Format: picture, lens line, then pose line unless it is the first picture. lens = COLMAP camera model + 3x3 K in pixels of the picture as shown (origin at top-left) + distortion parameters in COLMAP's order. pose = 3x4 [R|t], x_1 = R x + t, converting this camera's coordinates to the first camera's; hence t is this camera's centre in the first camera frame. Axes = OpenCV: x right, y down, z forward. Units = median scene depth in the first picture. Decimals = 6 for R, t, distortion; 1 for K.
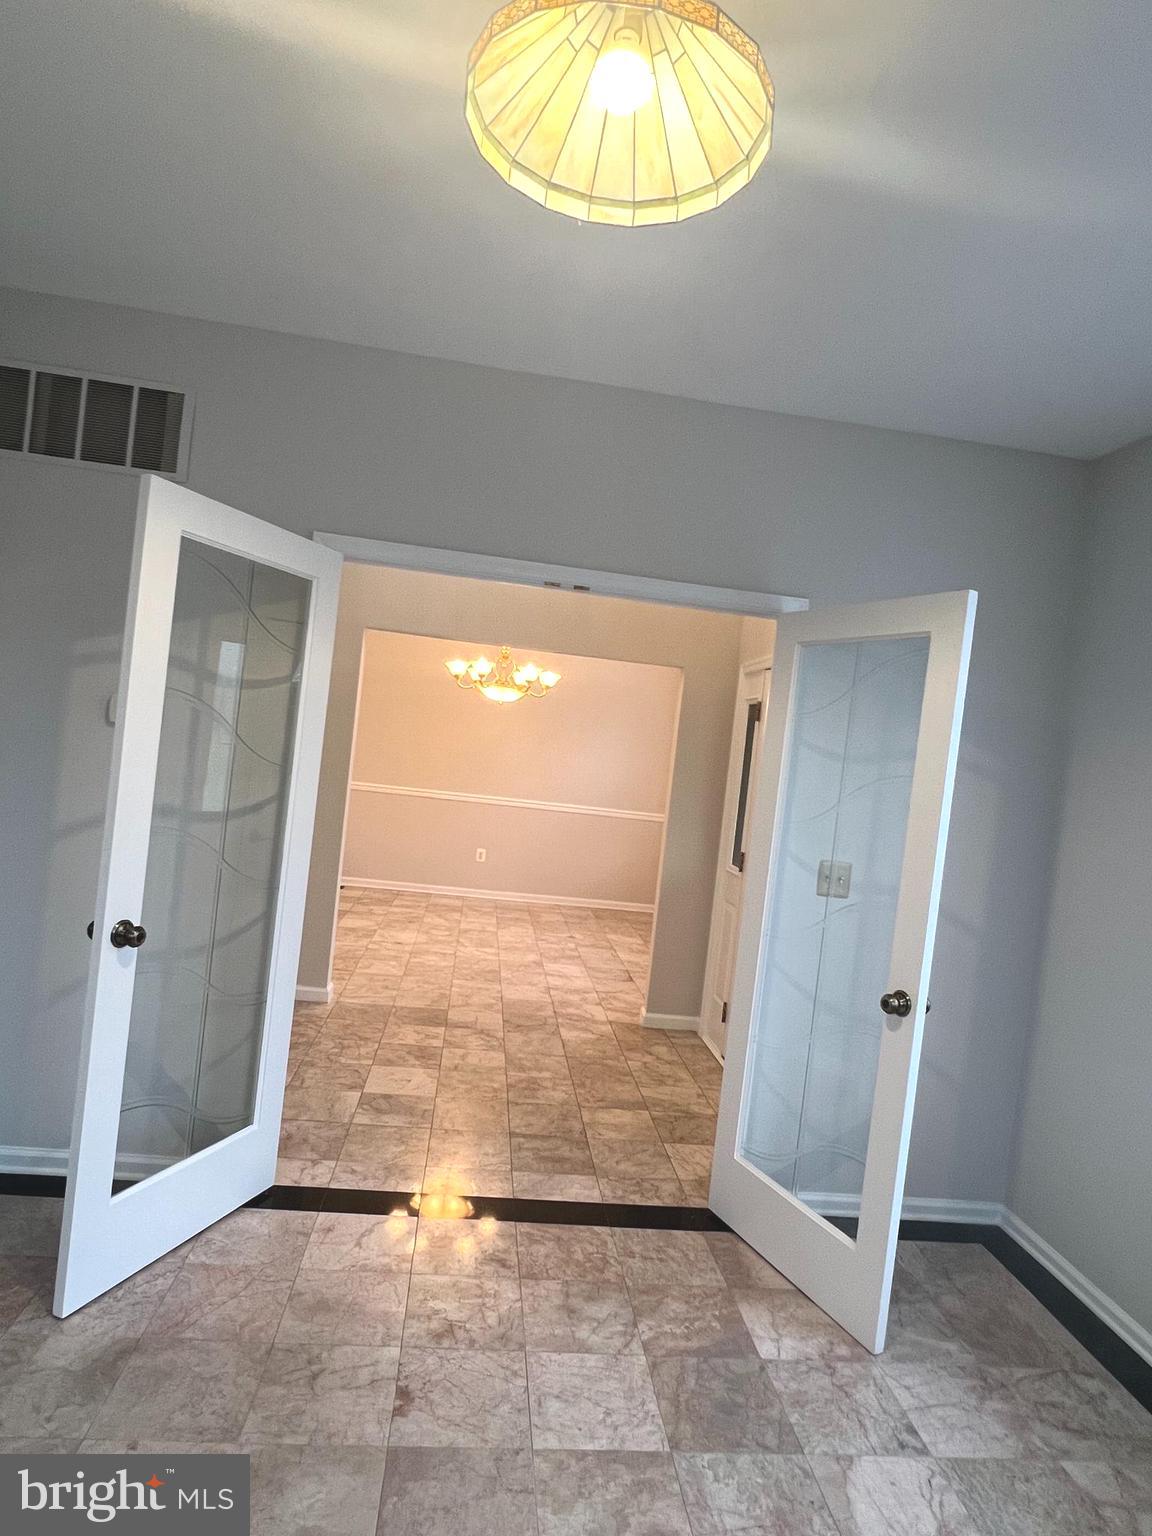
lens RADIAL K [[874.6, 0, 576.0], [0, 874.6, 768.0], [0, 0, 1]] dist [0.000973, 0.000032]
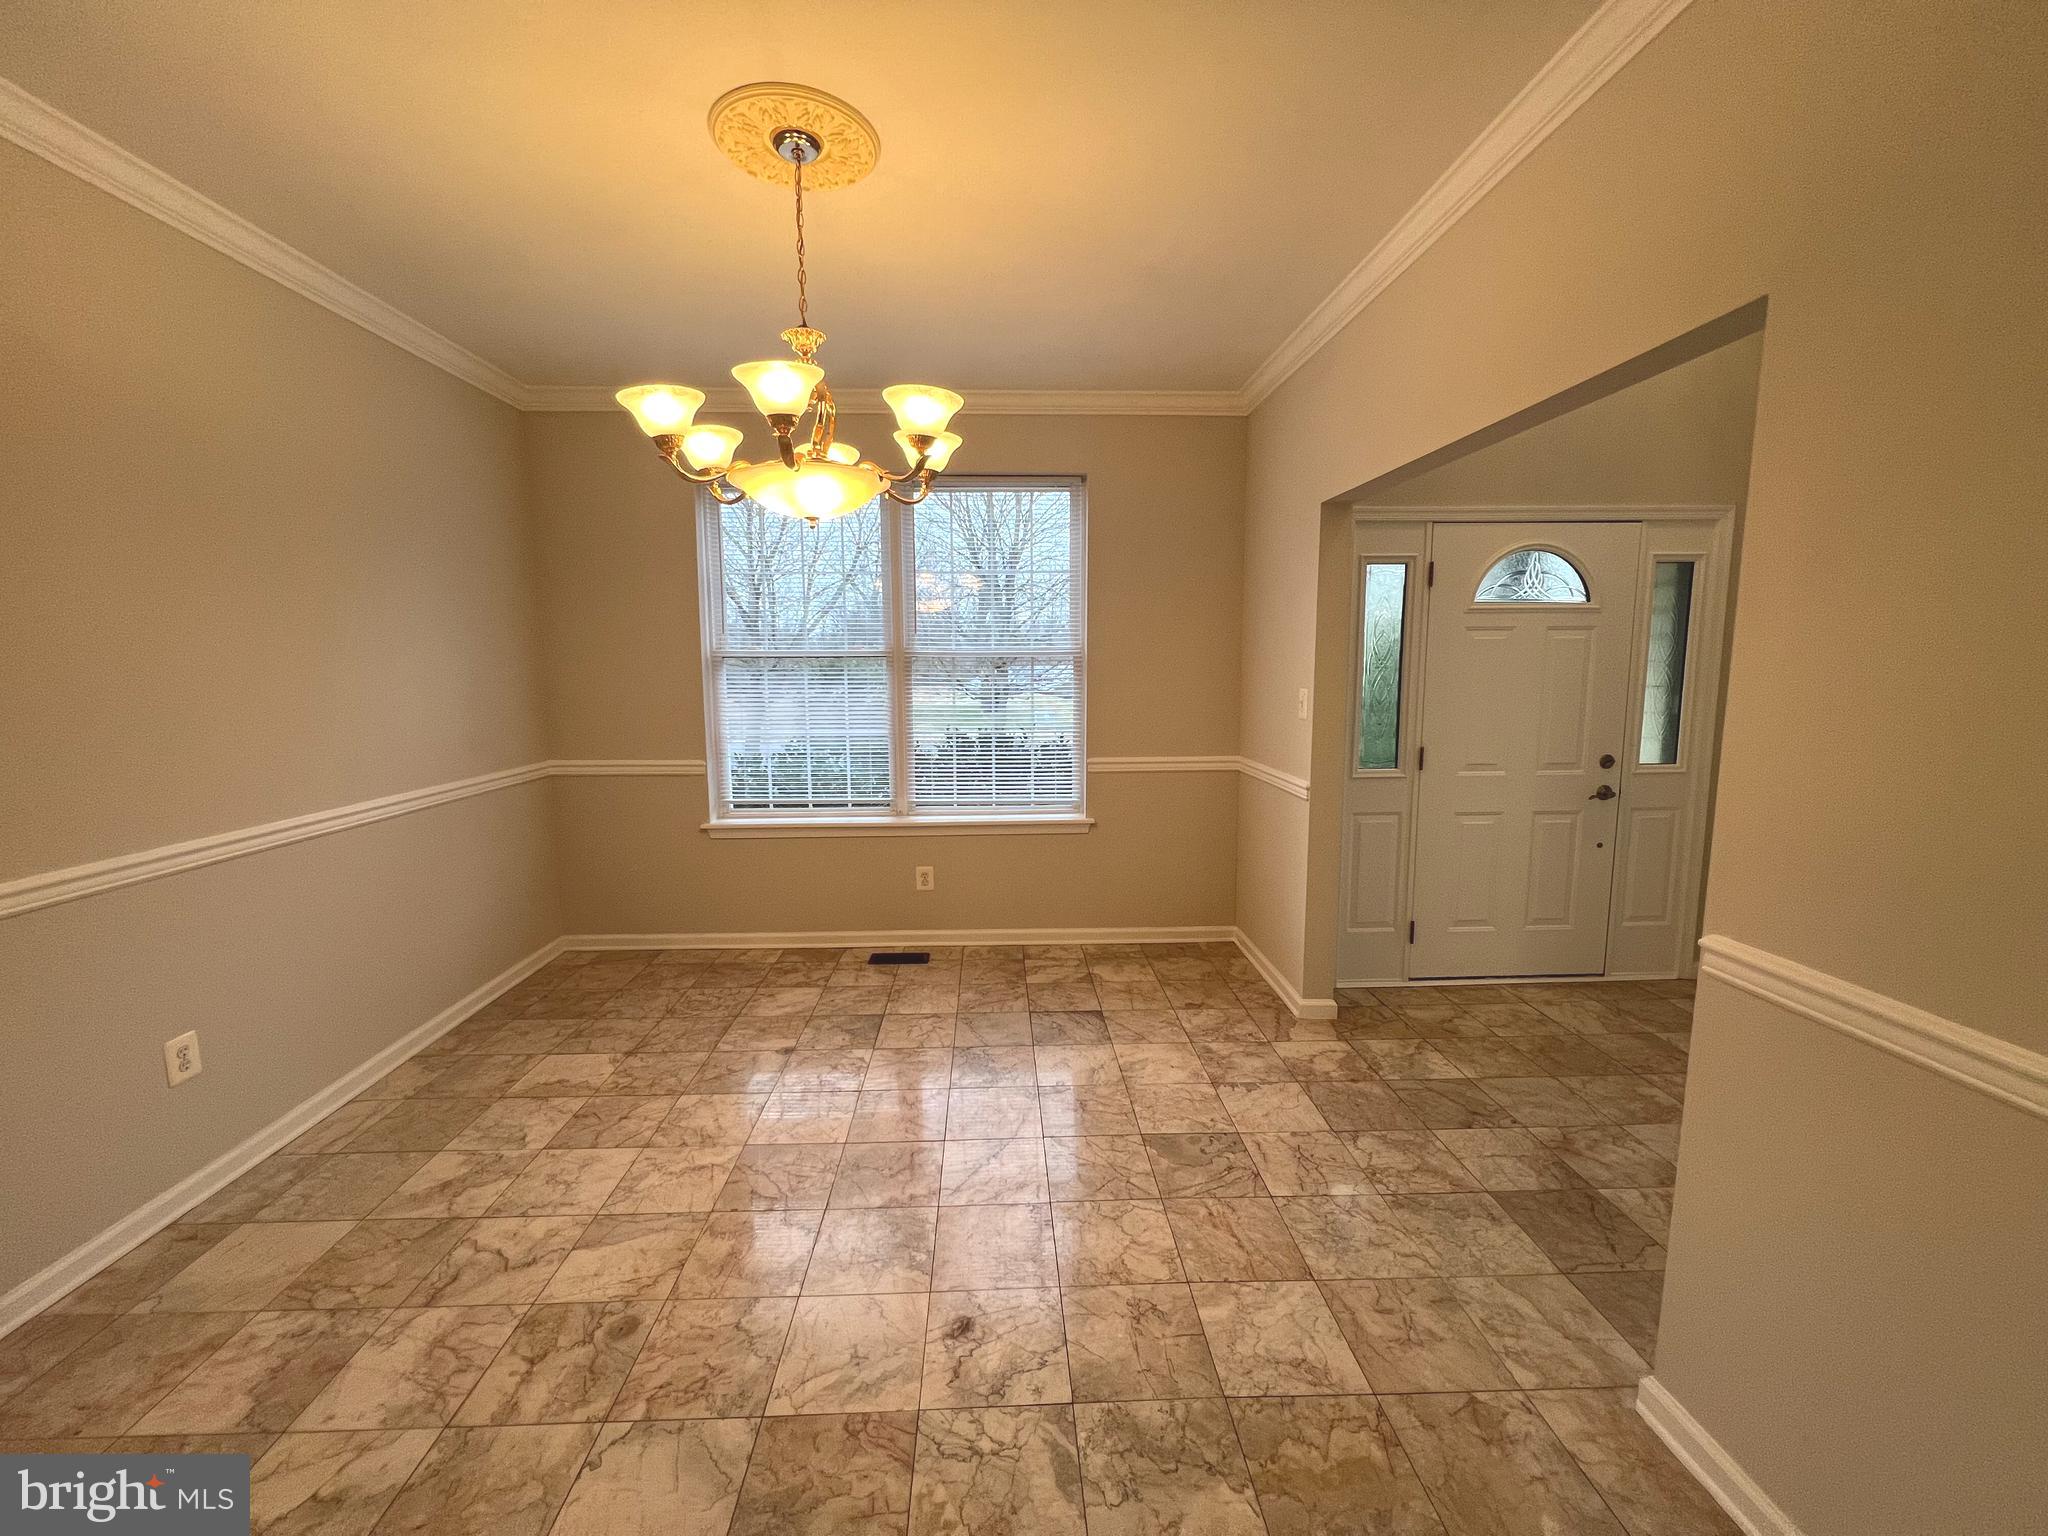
lens RADIAL K [[817.9, 0, 1018.3], [0, 817.9, 766.5], [0, 0, 1]] dist [-0.002073, 0.000610]
pose [[0.071754, -0.238811, 0.968411, -0.531016], [0.032574, 0.970957, 0.237025, -0.074117], [-0.996890, 0.014538, 0.077450, 1.167591]]
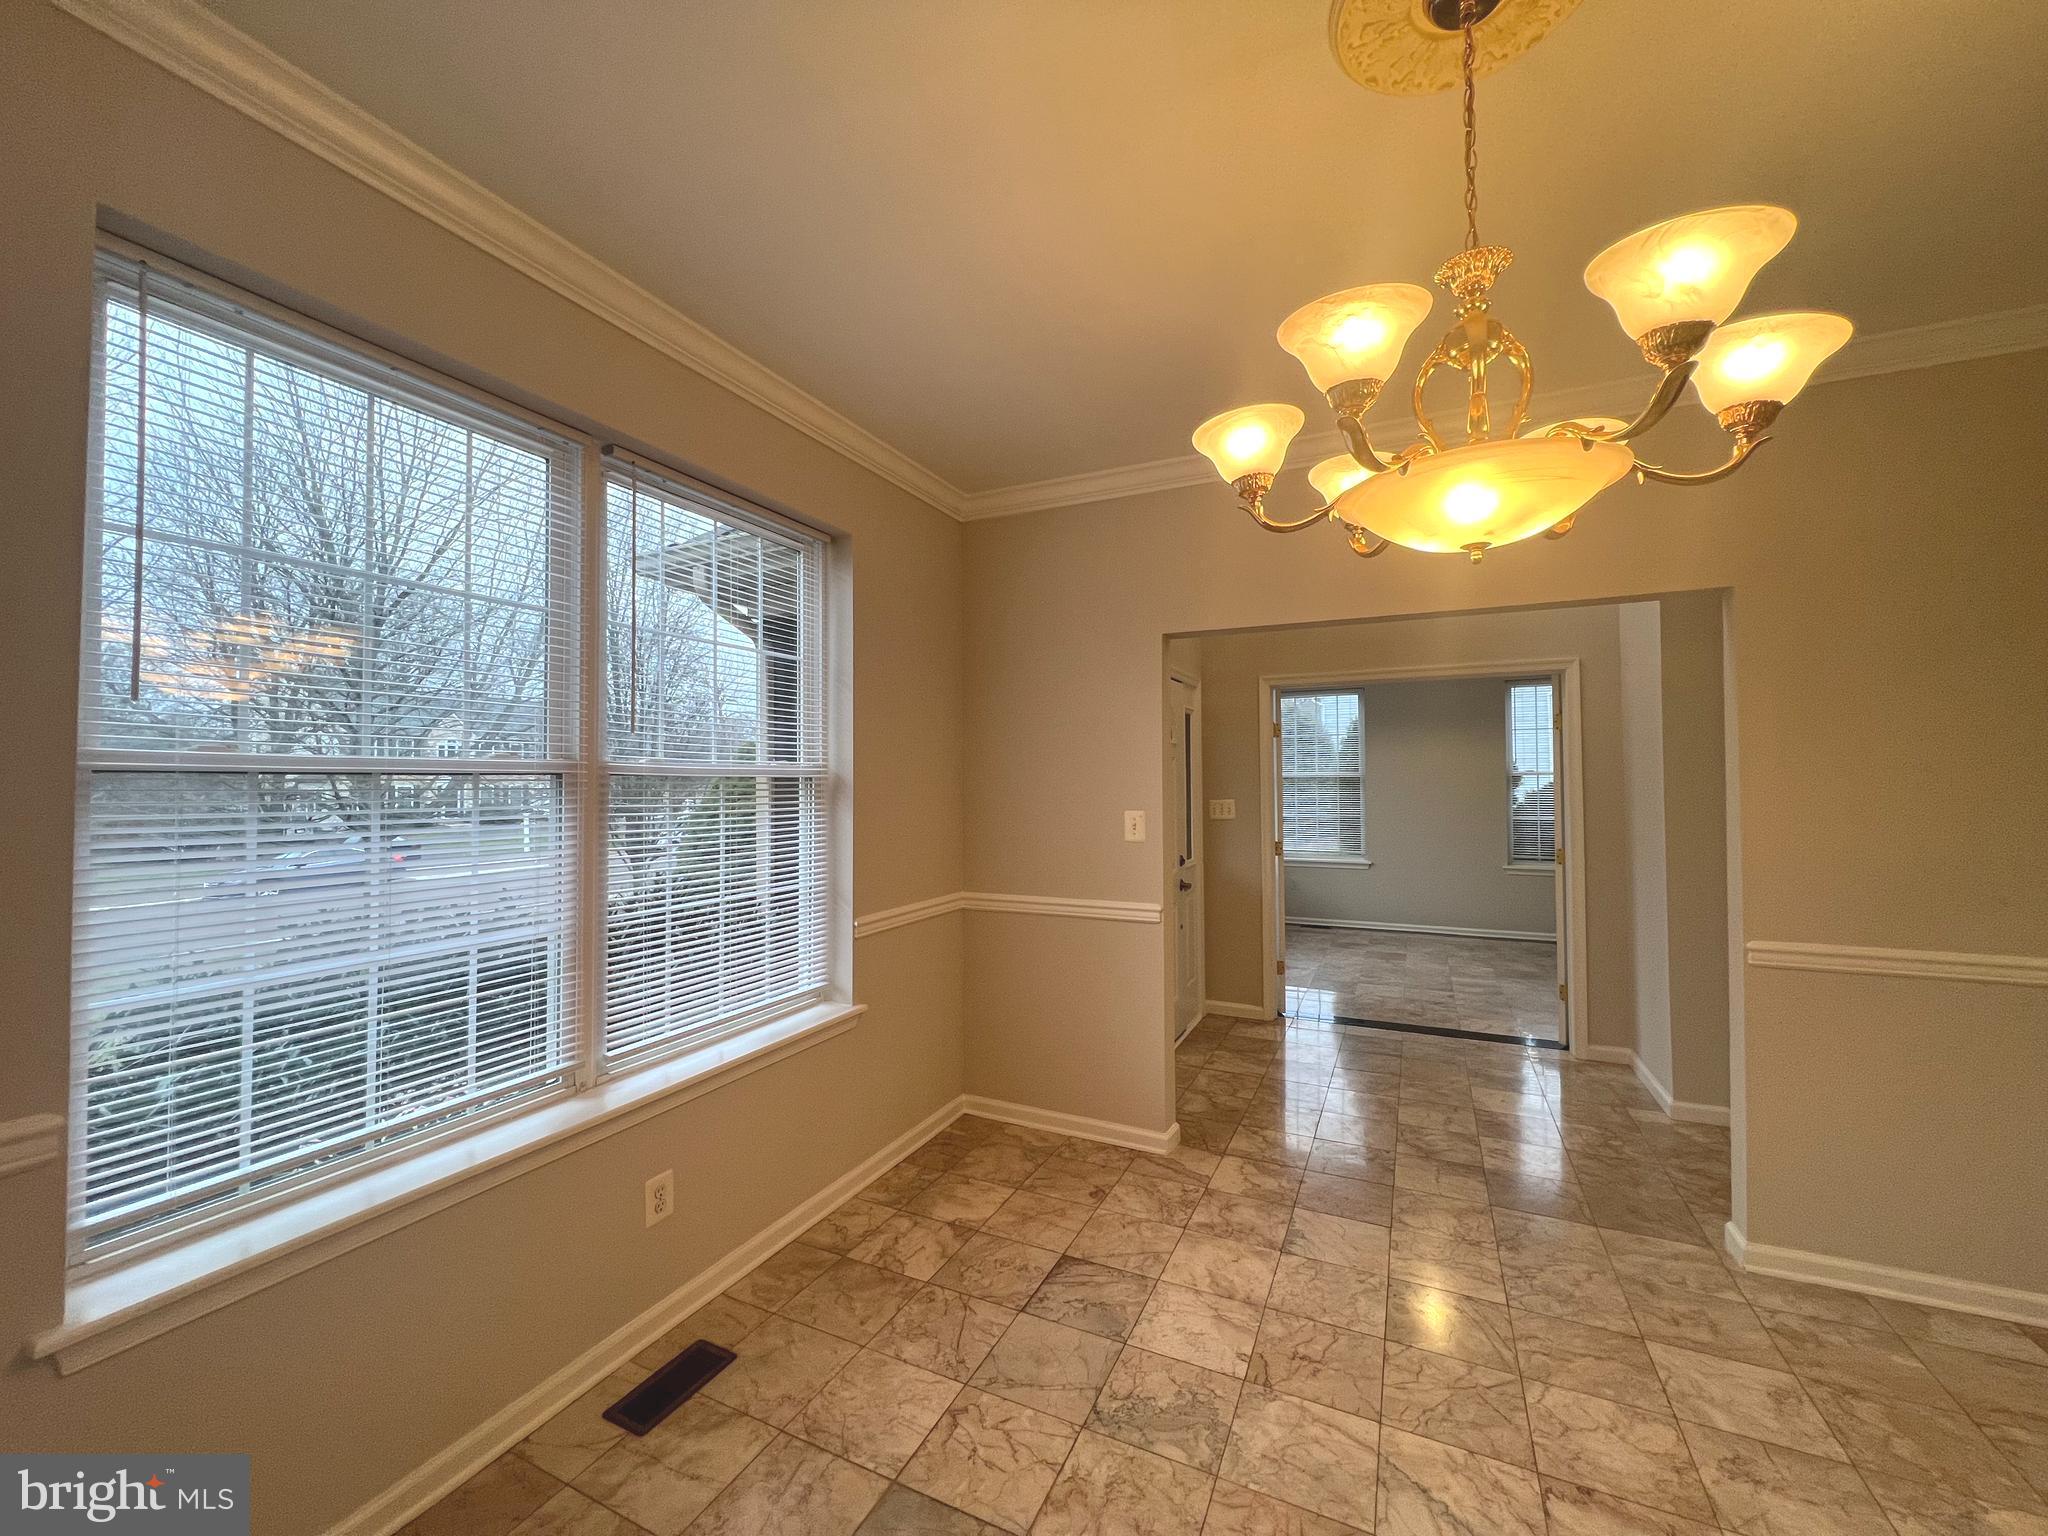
lens RADIAL K [[817.9, 0, 1018.3], [0, 817.9, 766.5], [0, 0, 1]] dist [-0.002073, 0.000610]
pose [[-0.844042, -0.098825, 0.527092, -0.131718], [-0.080985, 0.995091, 0.056888, -0.037485], [-0.530126, 0.005329, -0.847902, 1.586662]]
